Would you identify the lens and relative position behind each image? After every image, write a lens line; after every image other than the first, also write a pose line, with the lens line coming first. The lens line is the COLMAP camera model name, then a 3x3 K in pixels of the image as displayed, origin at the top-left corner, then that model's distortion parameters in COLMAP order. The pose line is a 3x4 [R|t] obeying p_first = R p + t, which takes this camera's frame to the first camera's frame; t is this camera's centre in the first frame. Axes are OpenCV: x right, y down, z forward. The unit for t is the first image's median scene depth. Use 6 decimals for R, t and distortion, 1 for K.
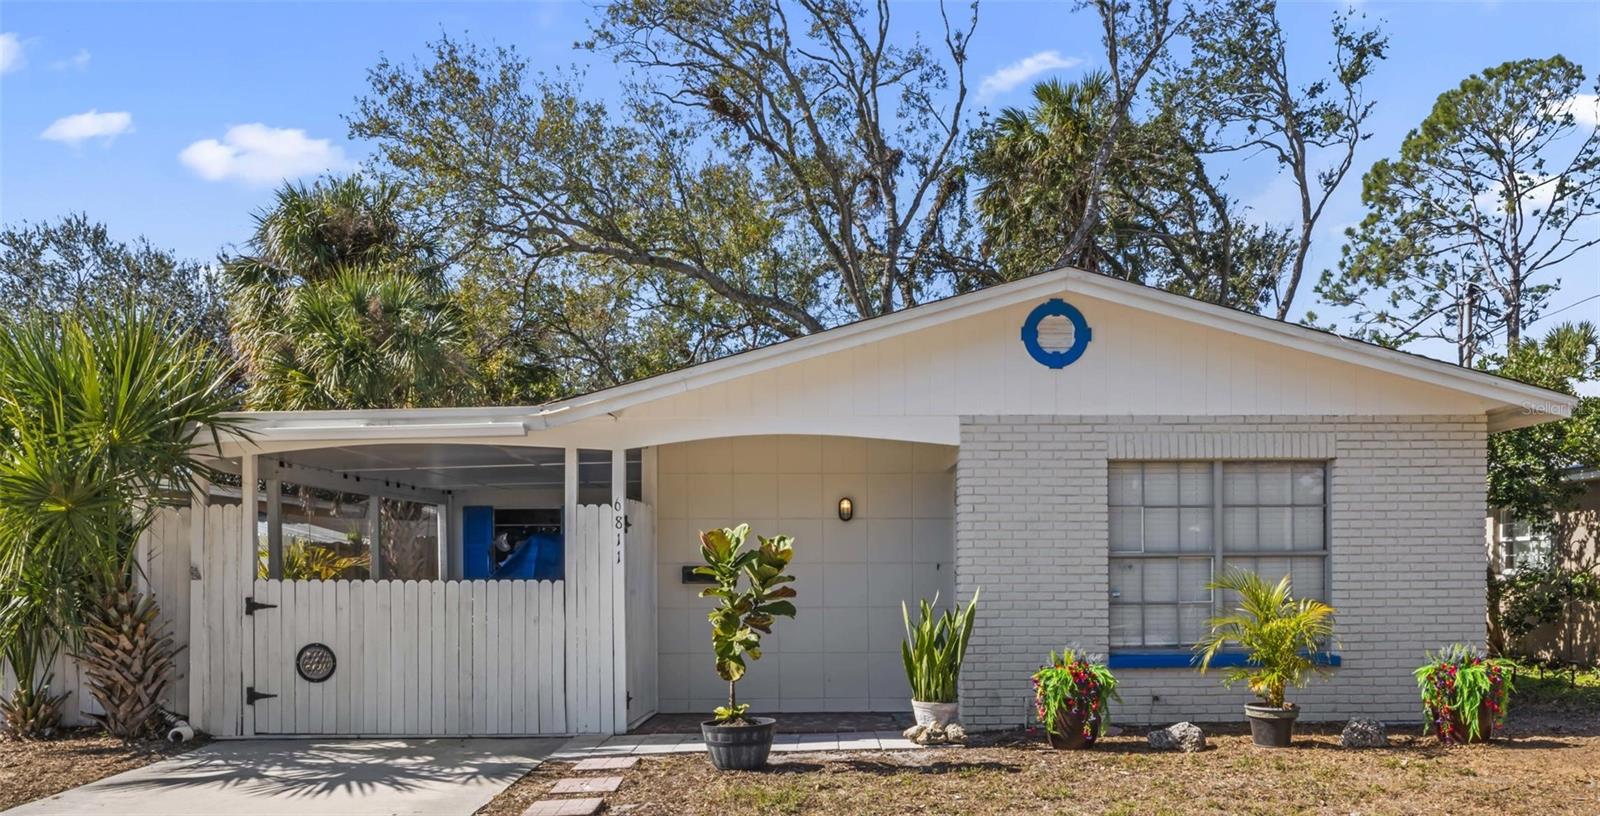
lens RADIAL K [[1178.7, 0, 852.0], [0, 1178.7, 570.4], [0, 0, 1]] dist [0.002870, -0.002228]
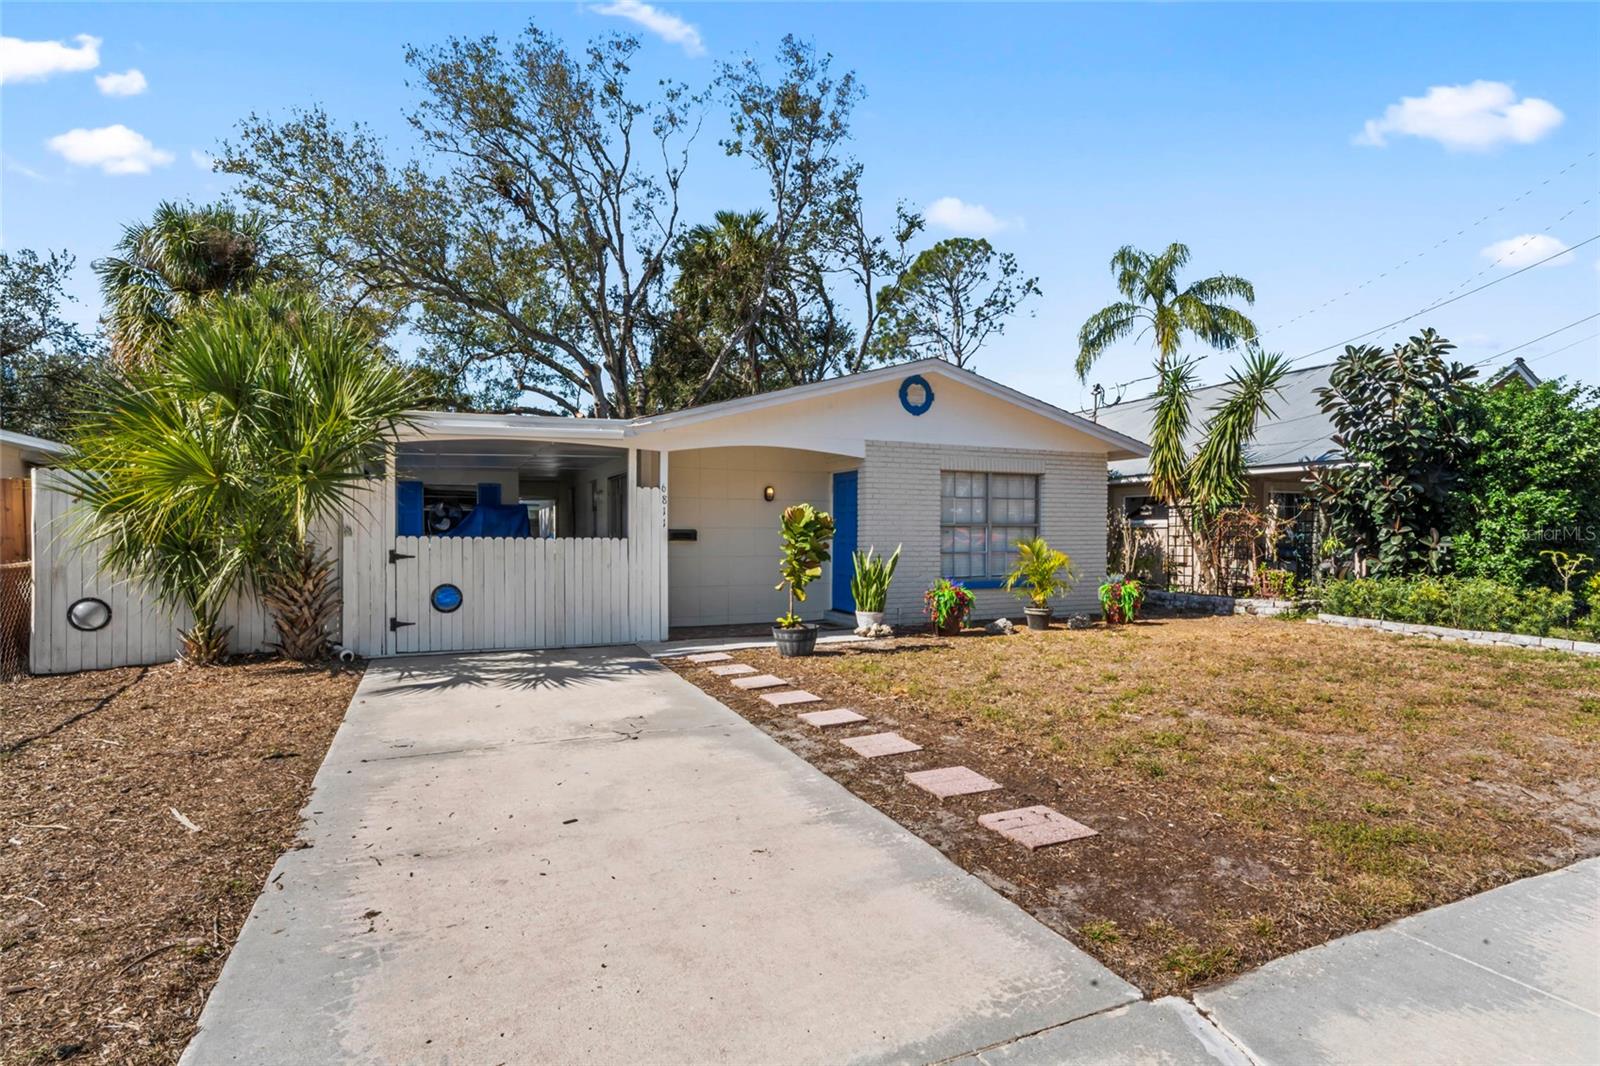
lens RADIAL K [[817.4, 0, 804.2], [0, 817.4, 539.0], [0, 0, 1]] dist [0.000034, 0.000593]
pose [[0.918842, 0.003987, 0.394607, -0.442246], [-0.006908, 0.999958, 0.005982, 0.001756], [-0.394566, -0.008223, 0.918831, -0.024164]]
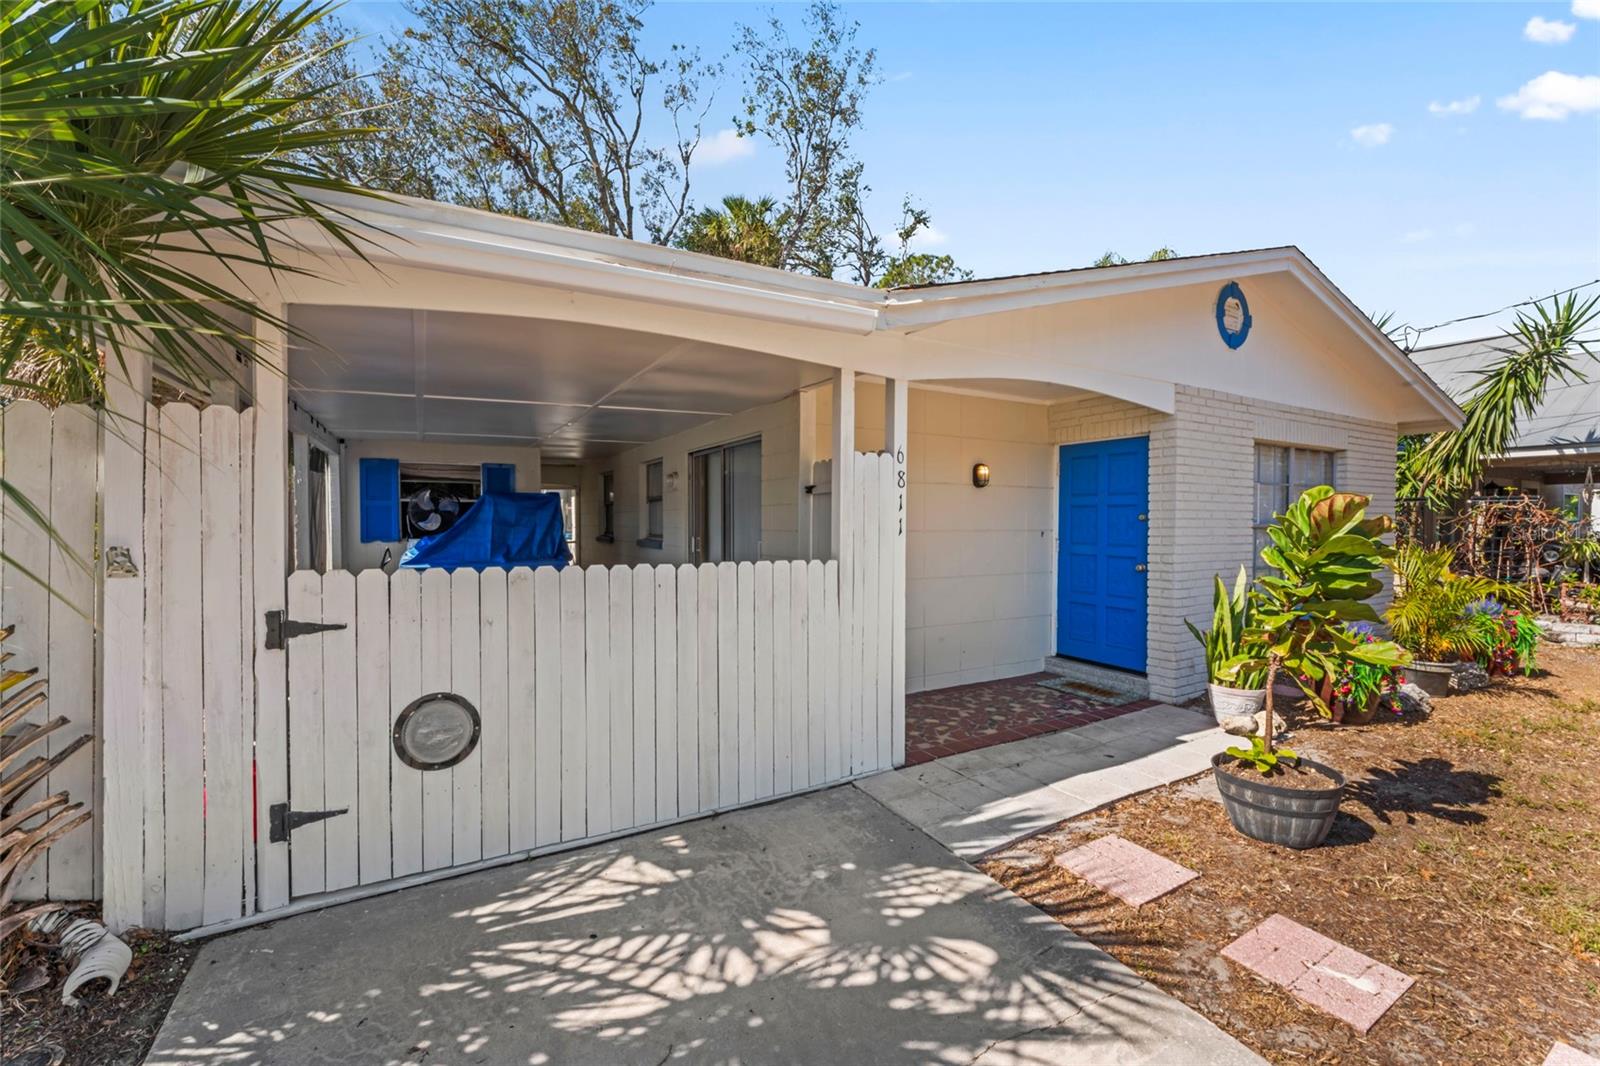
lens RADIAL K [[660.8, 0, 797.0], [0, 660.8, 527.8], [0, 0, 1]] dist [-0.004744, 0.000539]
pose [[0.880177, 0.003001, 0.474635, -0.447574], [-0.006733, 0.999958, 0.006163, -0.012623], [-0.474597, -0.008620, 0.880161, 0.666159]]
